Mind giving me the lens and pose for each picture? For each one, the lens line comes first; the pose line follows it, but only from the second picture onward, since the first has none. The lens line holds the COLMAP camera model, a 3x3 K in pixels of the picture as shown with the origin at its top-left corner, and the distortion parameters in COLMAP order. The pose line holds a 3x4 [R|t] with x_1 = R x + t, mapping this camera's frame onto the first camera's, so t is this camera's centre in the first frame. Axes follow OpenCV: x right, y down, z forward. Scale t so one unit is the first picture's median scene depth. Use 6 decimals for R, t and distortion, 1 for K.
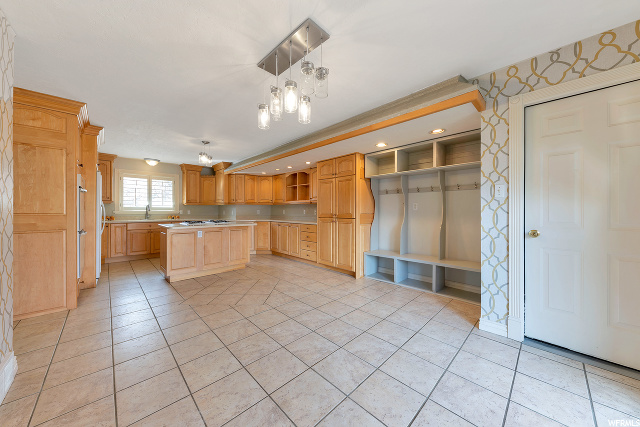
lens RADIAL K [[221.3, 0, 319.3], [0, 221.3, 211.4], [0, 0, 1]] dist [0.001486, -0.000481]
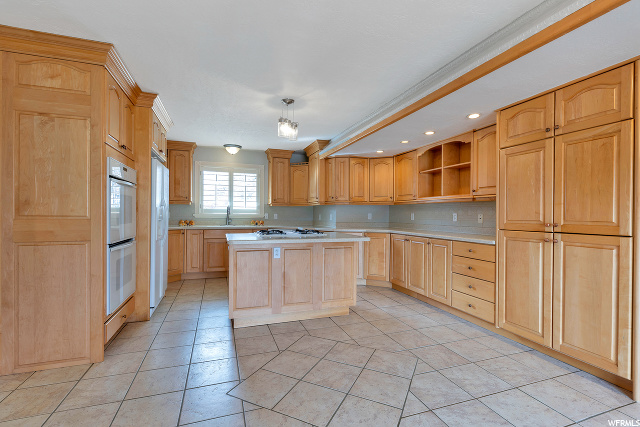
lens RADIAL K [[290.7, 0, 319.6], [0, 290.7, 214.8], [0, 0, 1]] dist [0.001490, 0.000032]
pose [[0.910226, 0.006134, -0.414067, -0.103128], [-0.007761, 0.999967, -0.002245, 0.000766], [0.414039, 0.005257, 0.910244, 0.311366]]
